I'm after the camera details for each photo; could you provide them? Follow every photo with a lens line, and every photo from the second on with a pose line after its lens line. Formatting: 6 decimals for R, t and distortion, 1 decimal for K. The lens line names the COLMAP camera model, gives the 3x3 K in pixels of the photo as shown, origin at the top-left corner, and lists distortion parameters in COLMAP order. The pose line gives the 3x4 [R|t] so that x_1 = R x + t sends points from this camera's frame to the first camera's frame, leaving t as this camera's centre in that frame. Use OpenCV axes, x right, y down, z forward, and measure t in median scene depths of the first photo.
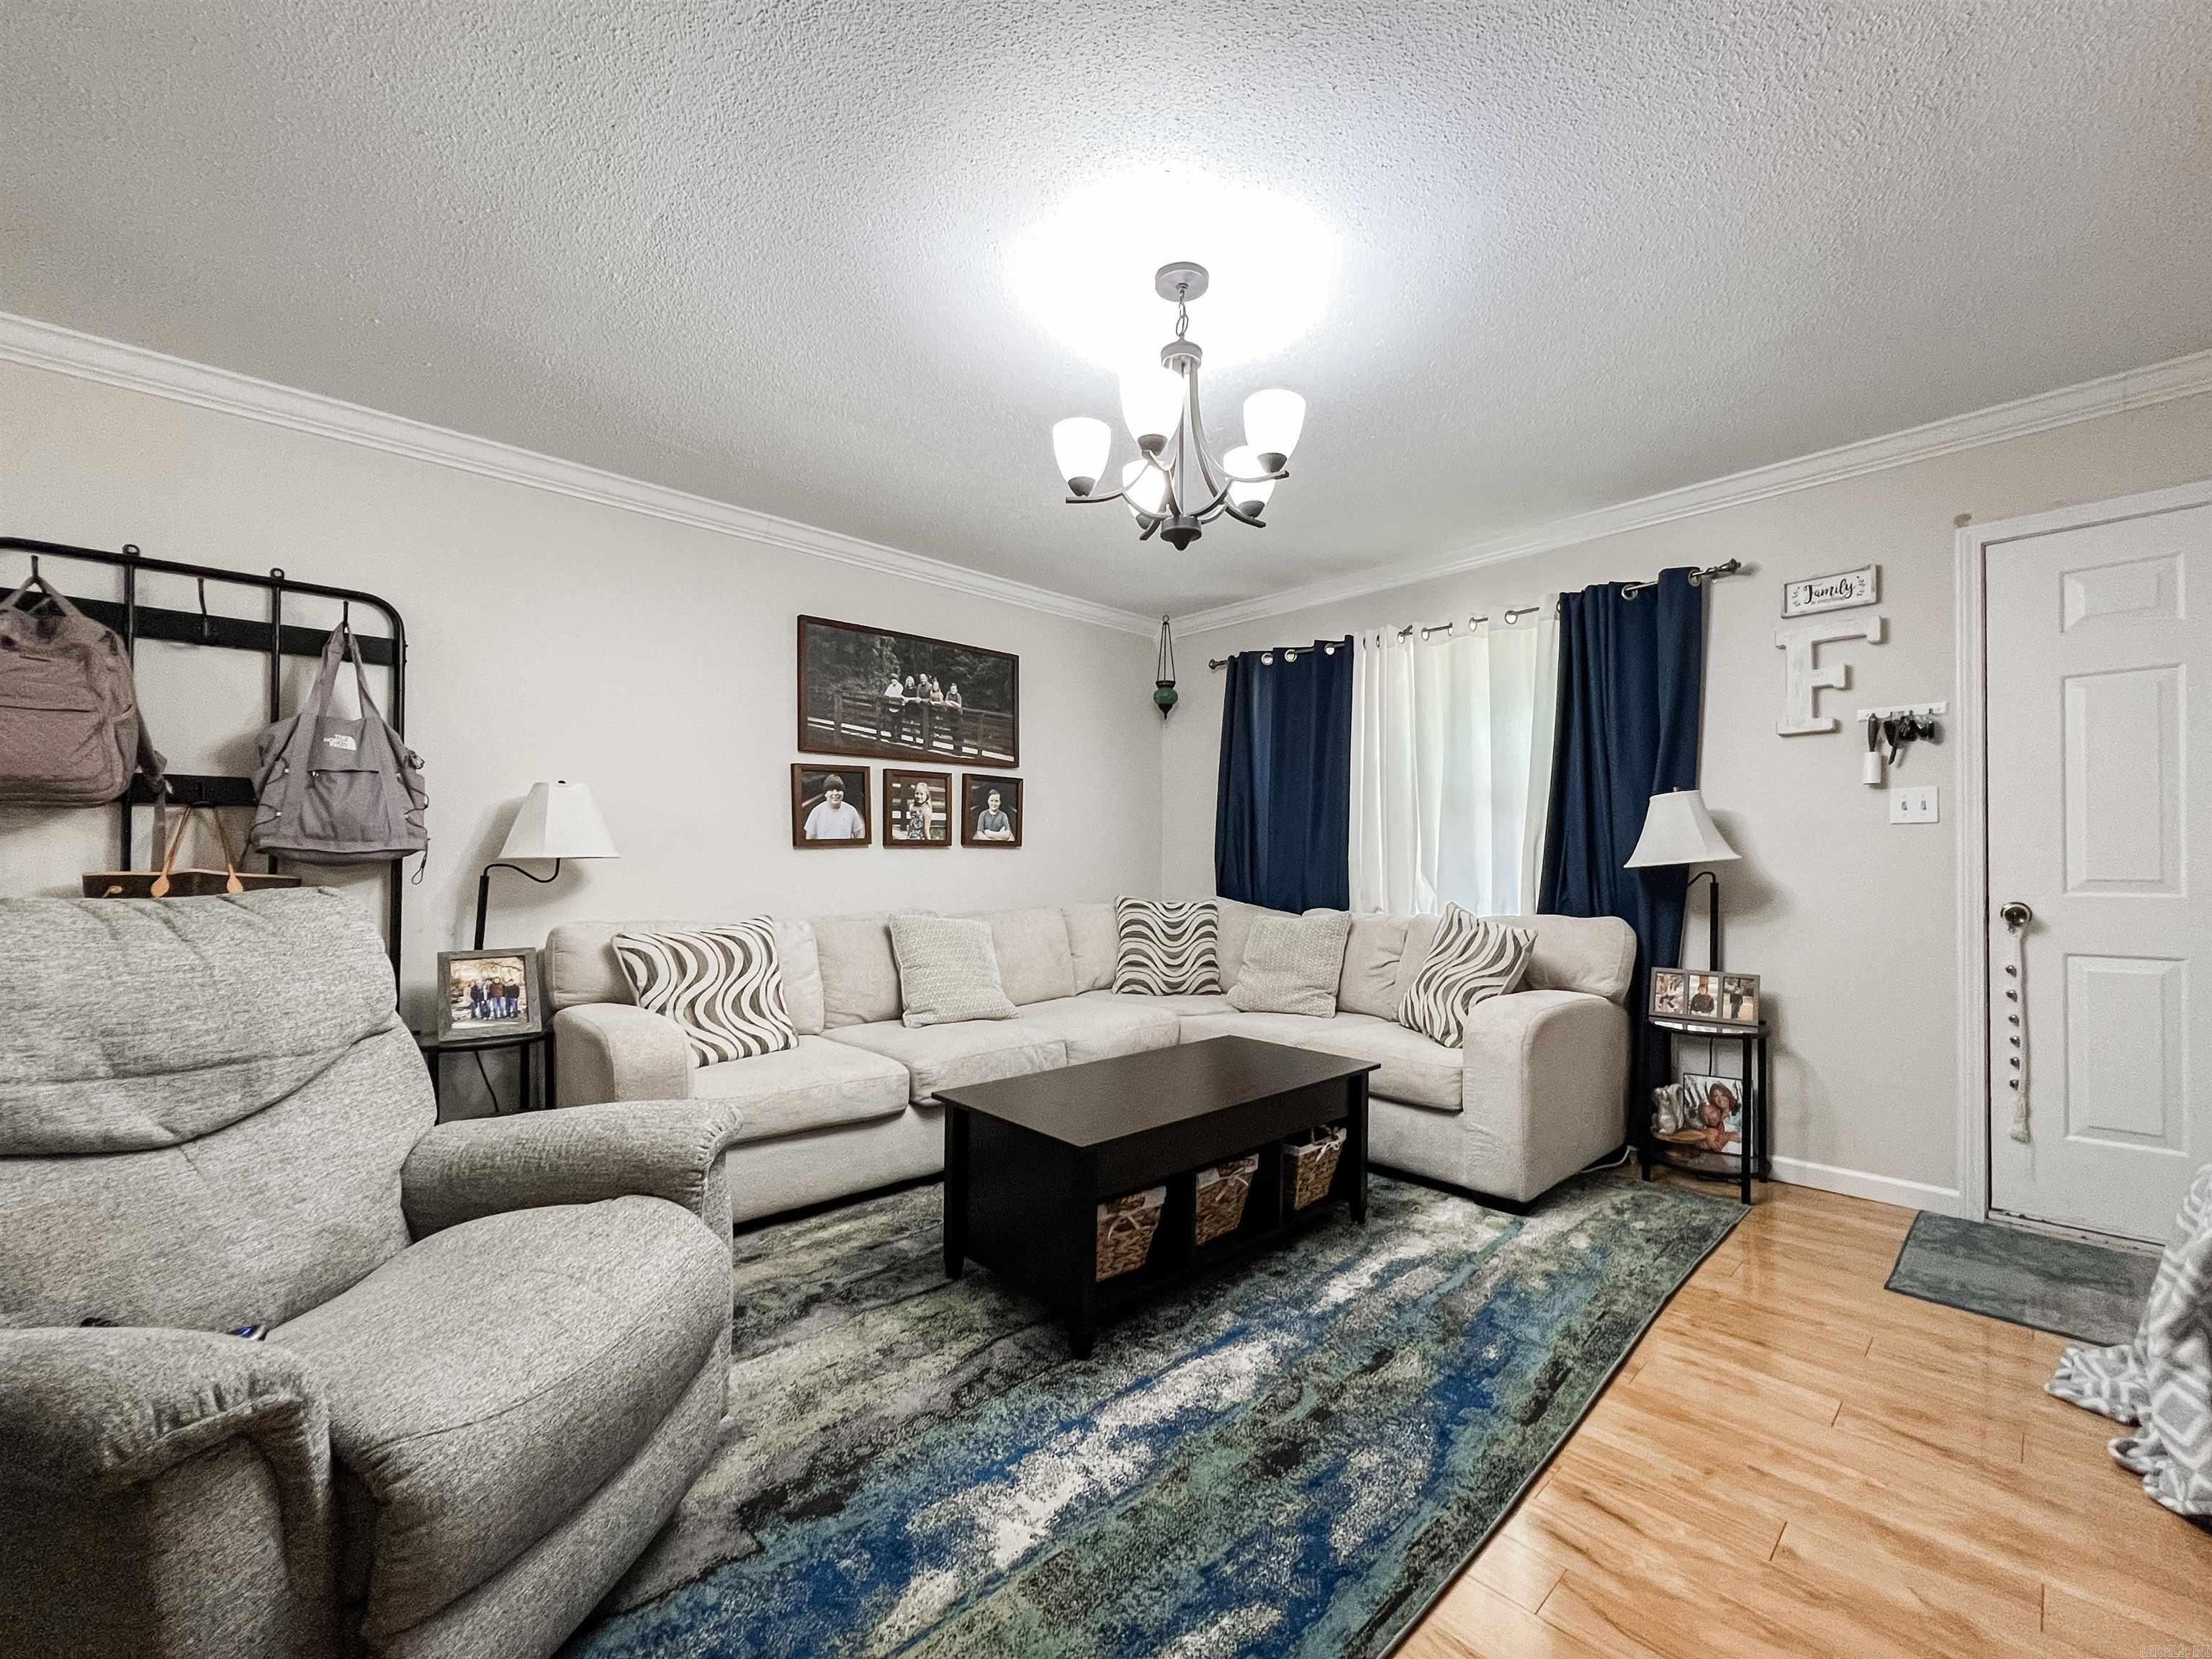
lens RADIAL K [[905.7, 0, 1100.1], [0, 905.7, 863.7], [0, 0, 1]] dist [-0.001315, -0.000153]
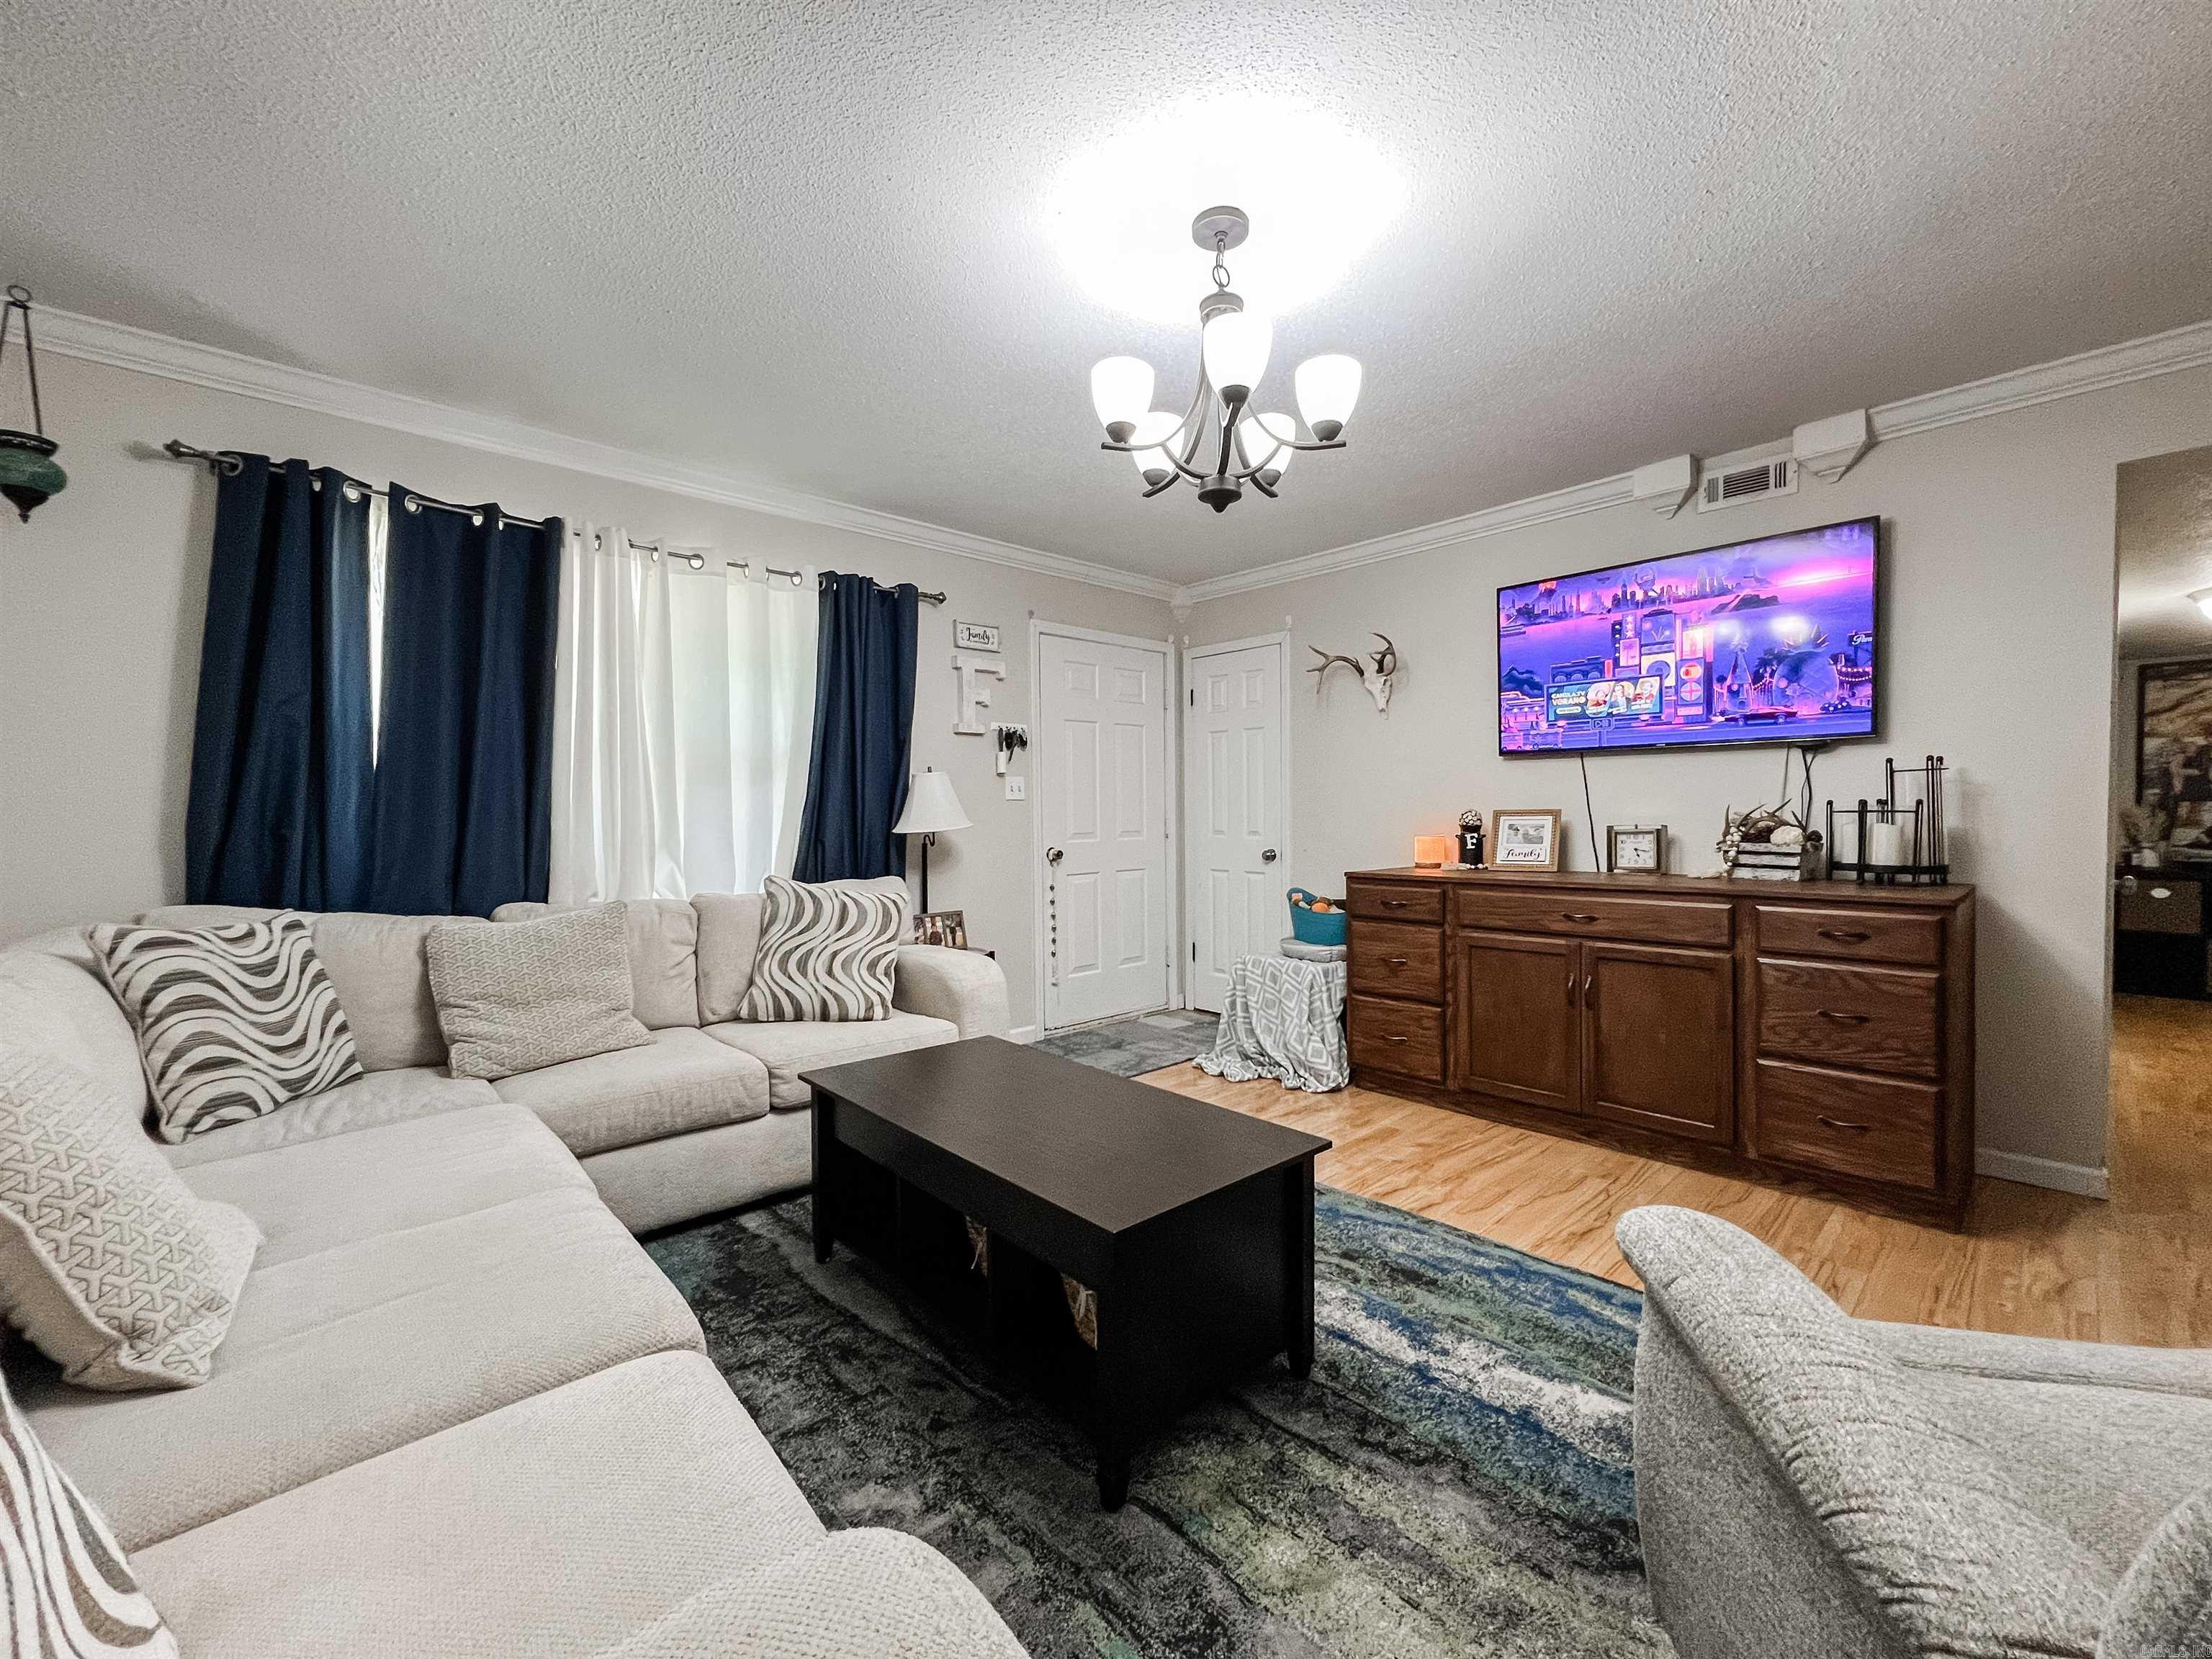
lens RADIAL K [[903.1, 0, 1102.8], [0, 903.1, 835.4], [0, 0, 1]] dist [0.001306, 0.000263]
pose [[0.004390, -0.025720, 0.999660, -0.755712], [0.008975, 0.999630, 0.025679, -0.026491], [-0.999950, 0.008859, 0.004620, 0.969883]]
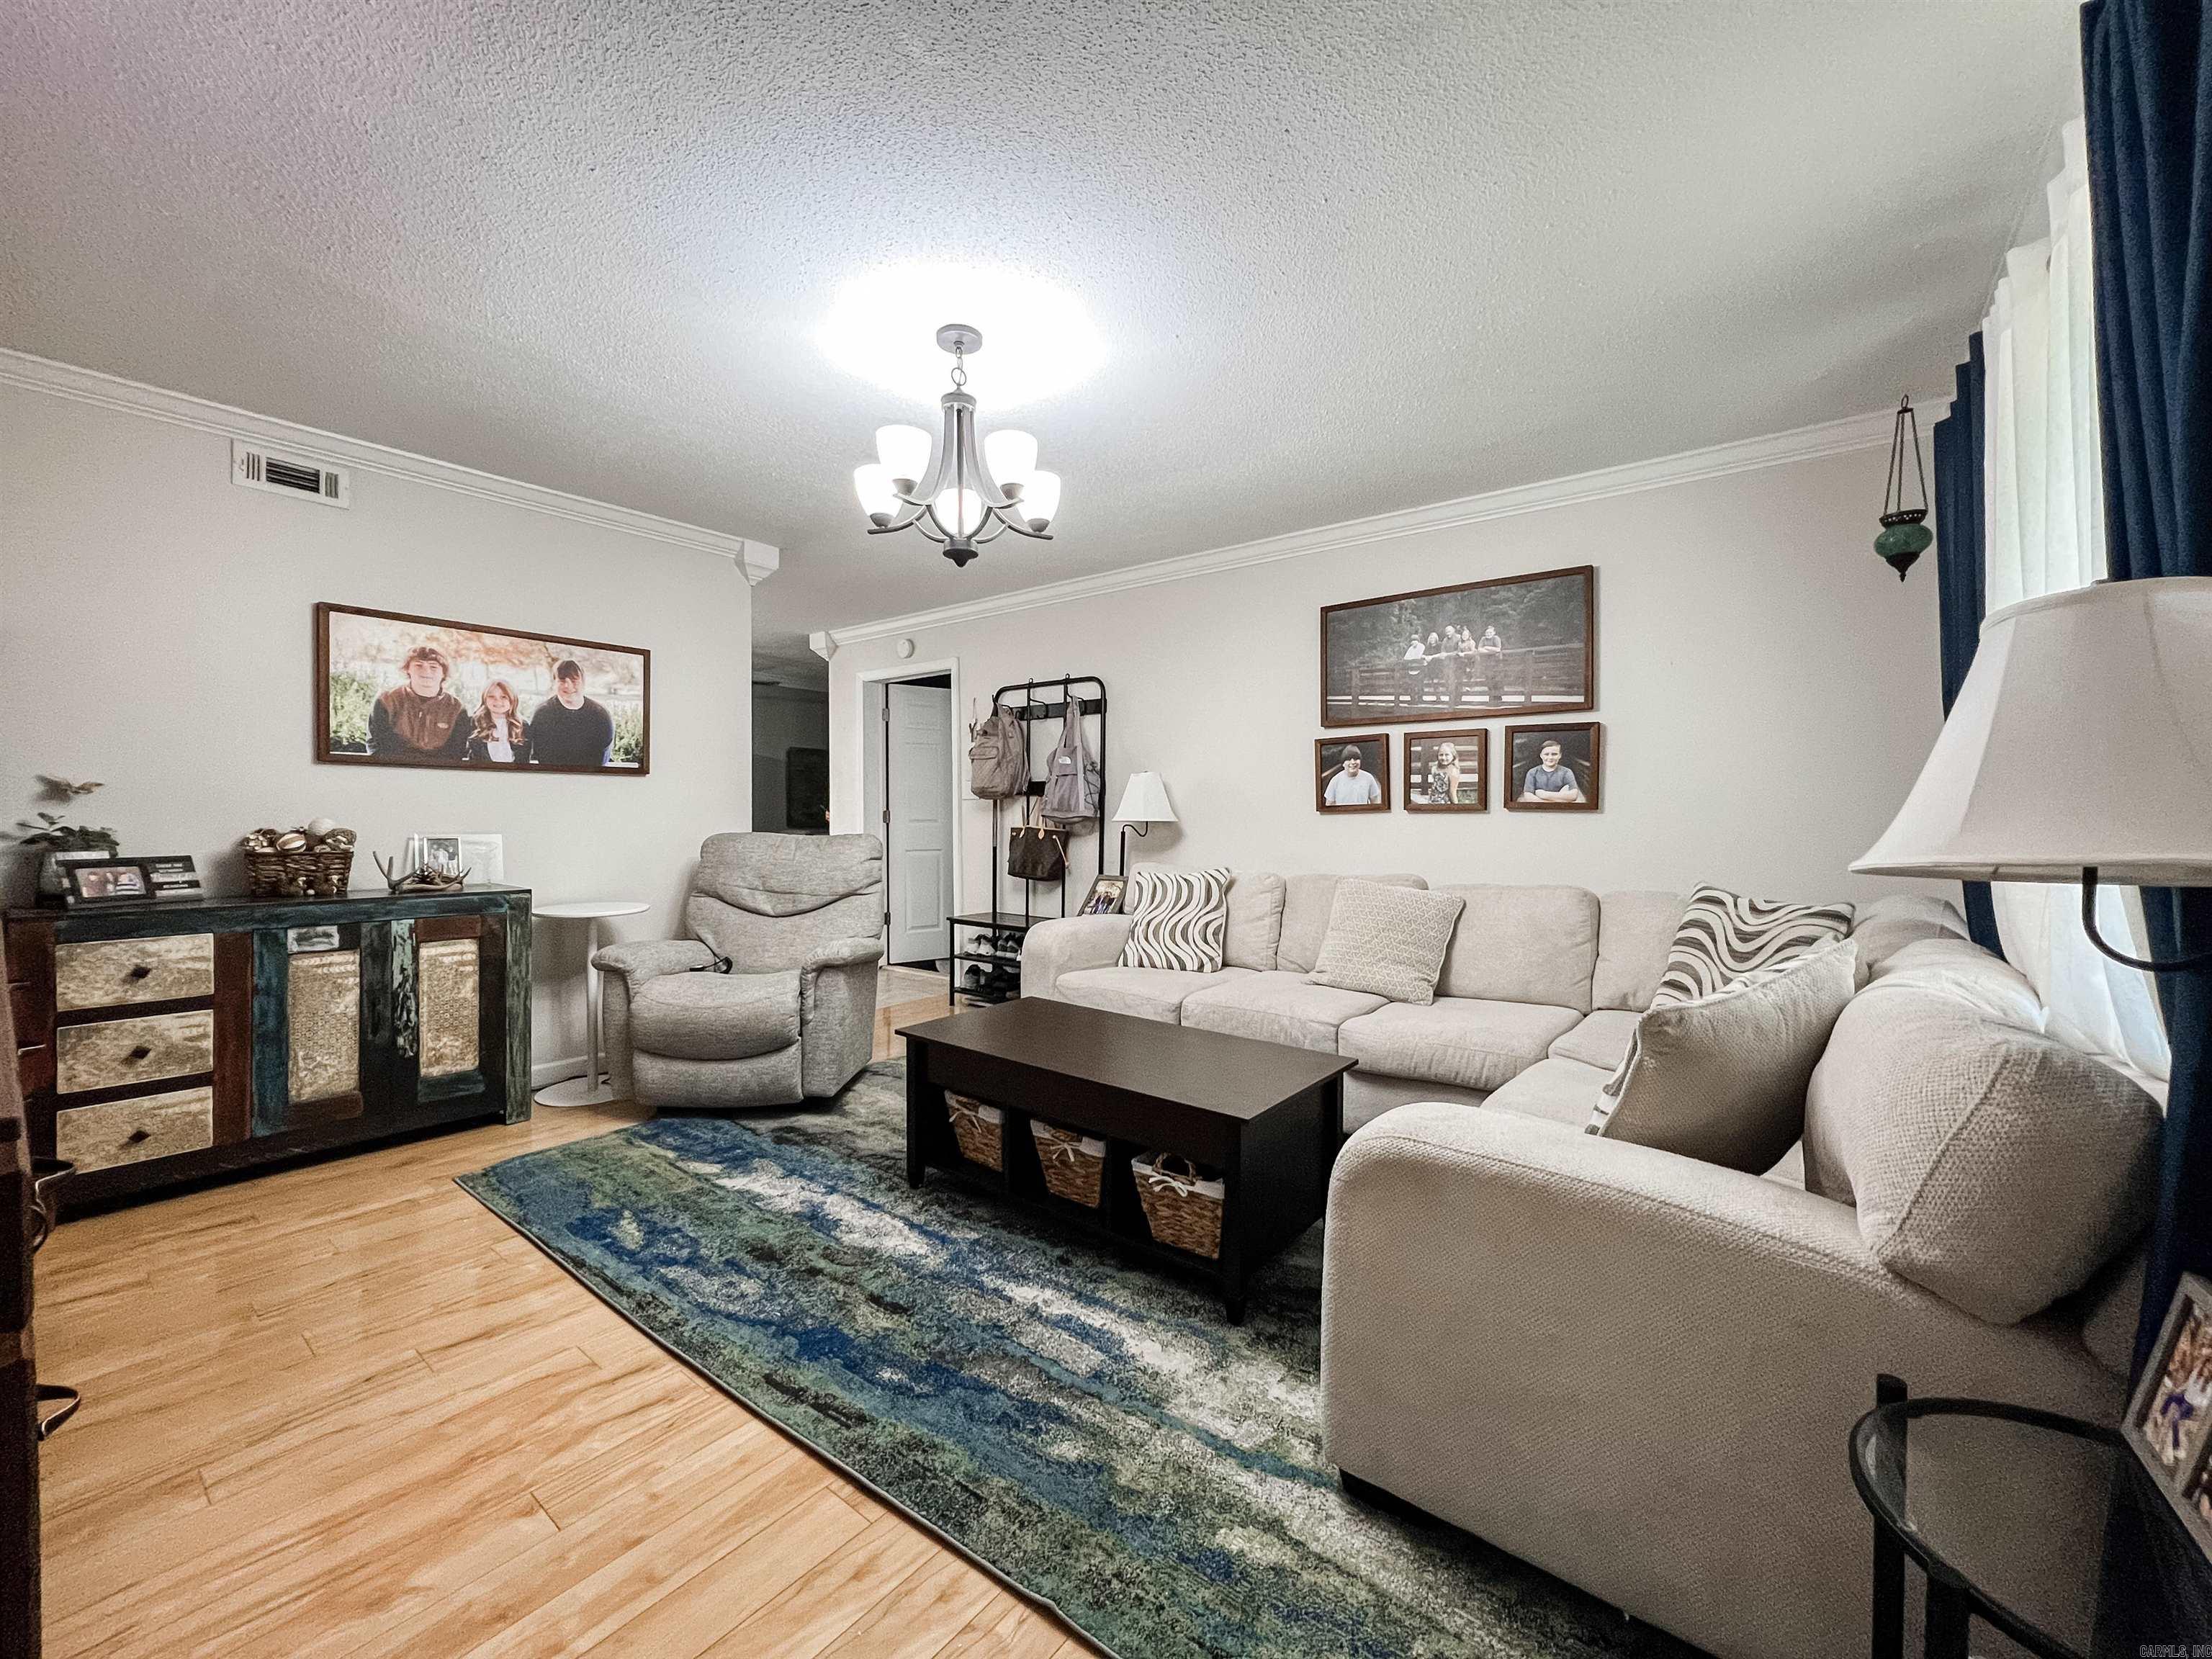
lens RADIAL K [[853.9, 0, 1106.0], [0, 853.9, 829.5], [0, 0, 1]] dist [-0.000384, 0.000118]
pose [[0.166619, 0.018178, -0.985854, 1.060892], [-0.007507, 0.999824, 0.017167, -0.020989], [0.985993, 0.004541, 0.166726, 0.866455]]
